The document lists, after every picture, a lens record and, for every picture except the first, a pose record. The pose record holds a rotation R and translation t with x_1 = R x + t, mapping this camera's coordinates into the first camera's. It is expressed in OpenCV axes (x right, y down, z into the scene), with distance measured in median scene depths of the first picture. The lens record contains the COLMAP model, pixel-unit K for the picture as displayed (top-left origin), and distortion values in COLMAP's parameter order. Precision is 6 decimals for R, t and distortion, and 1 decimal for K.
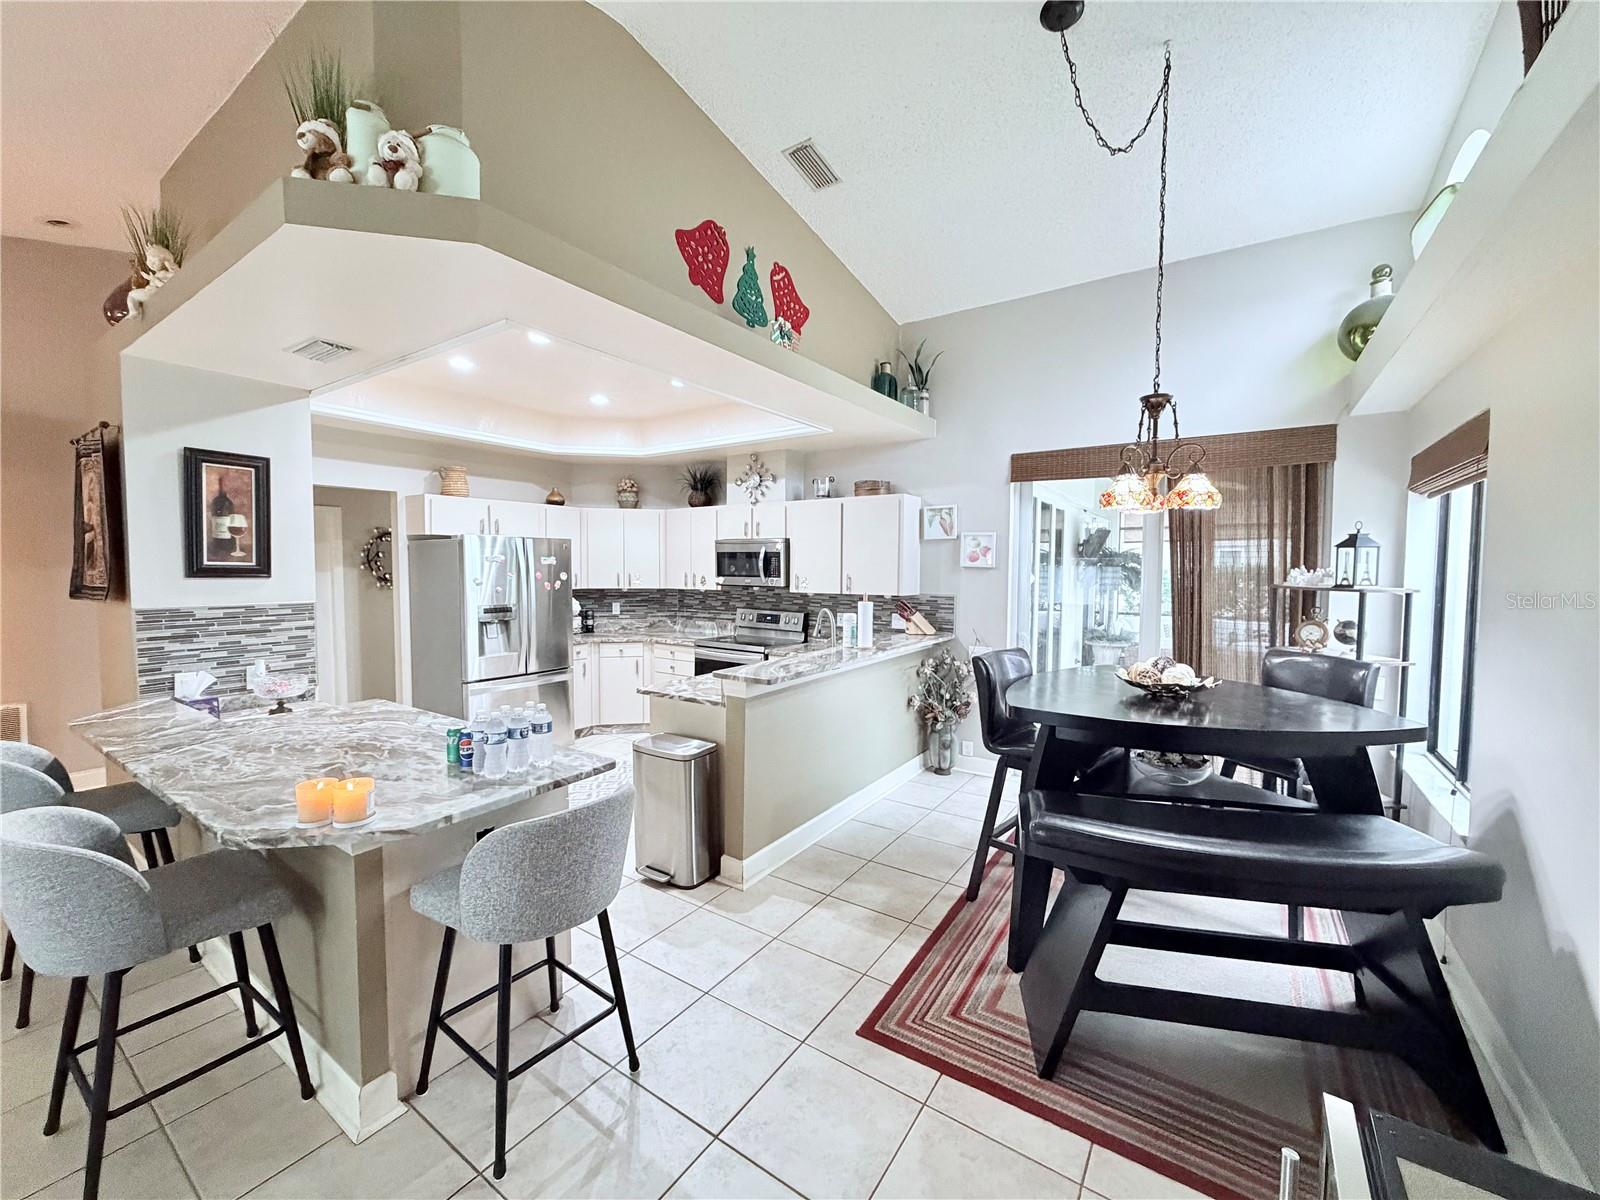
lens RADIAL K [[643.6, 0, 798.0], [0, 643.6, 601.1], [0, 0, 1]] dist [0.001124, 0.000025]
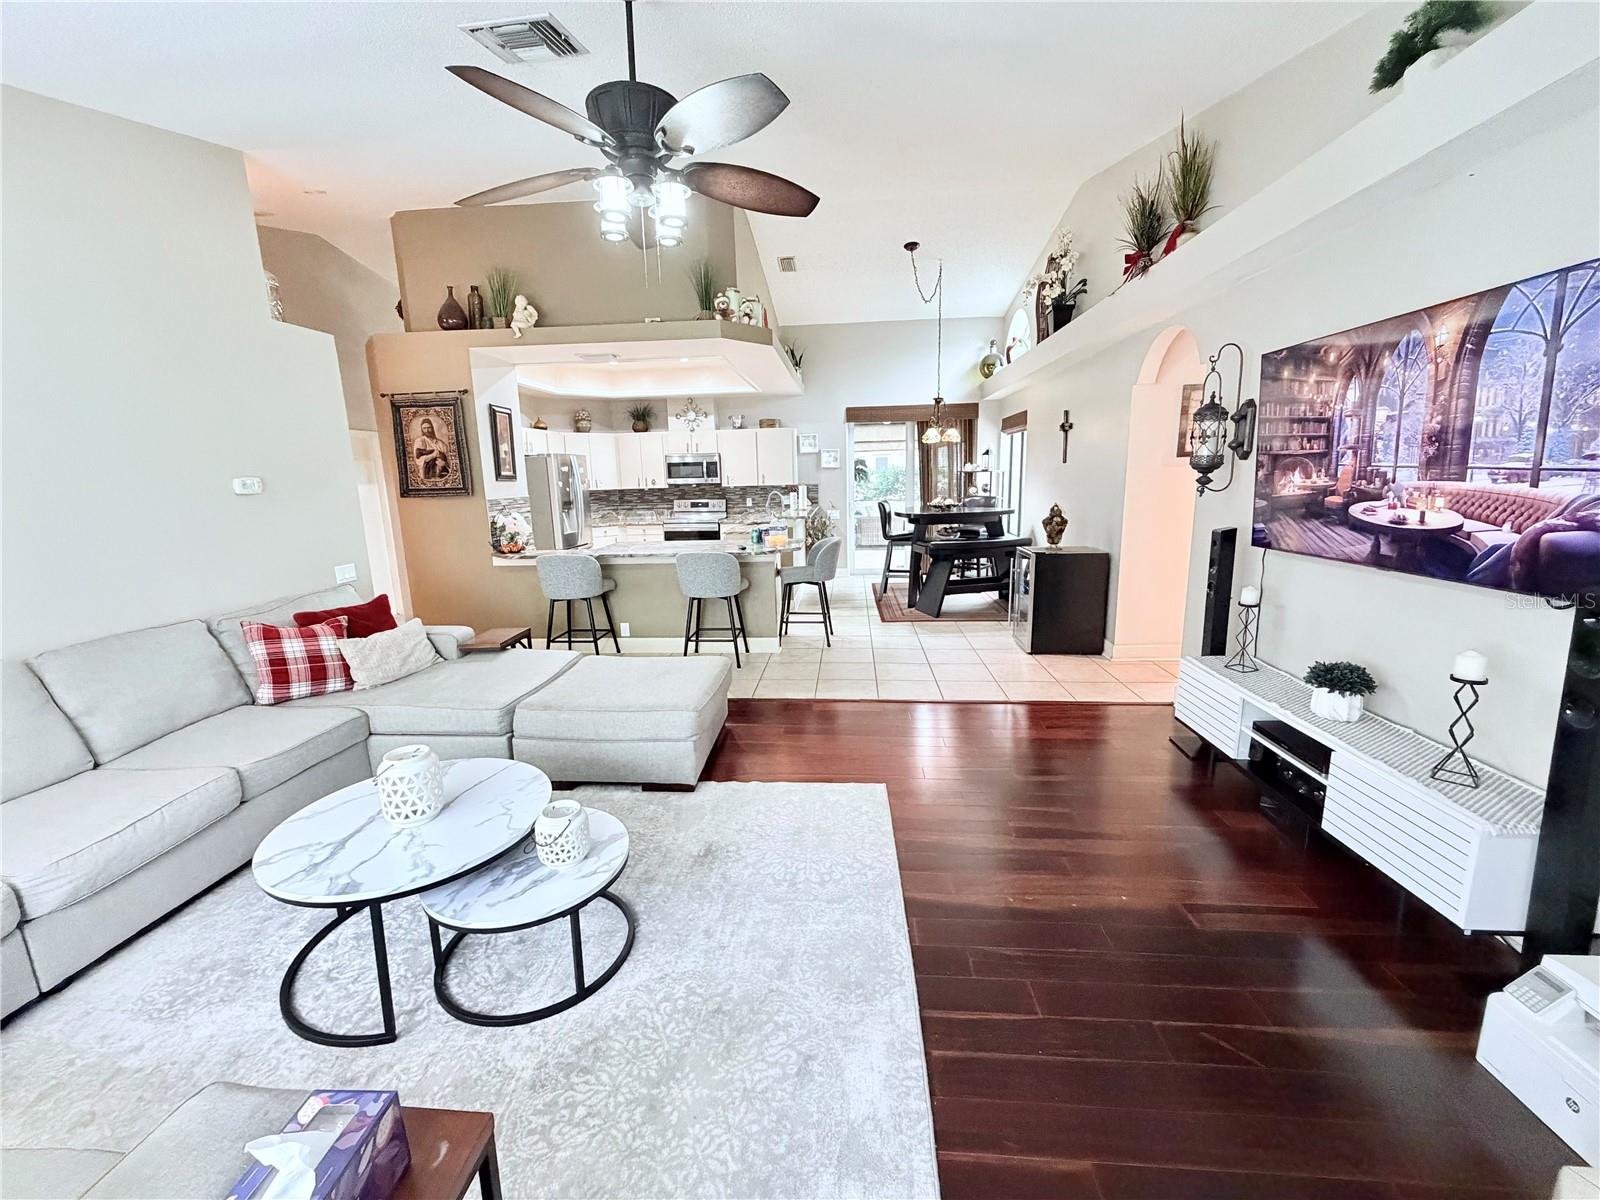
lens RADIAL K [[637.3, 0, 801.9], [0, 637.3, 597.1], [0, 0, 1]] dist [0.000148, -0.000490]
pose [[0.869242, -0.119158, 0.479812, -0.700988], [0.056238, 0.988052, 0.143494, 0.047457], [-0.491177, -0.097747, 0.865558, -0.587187]]
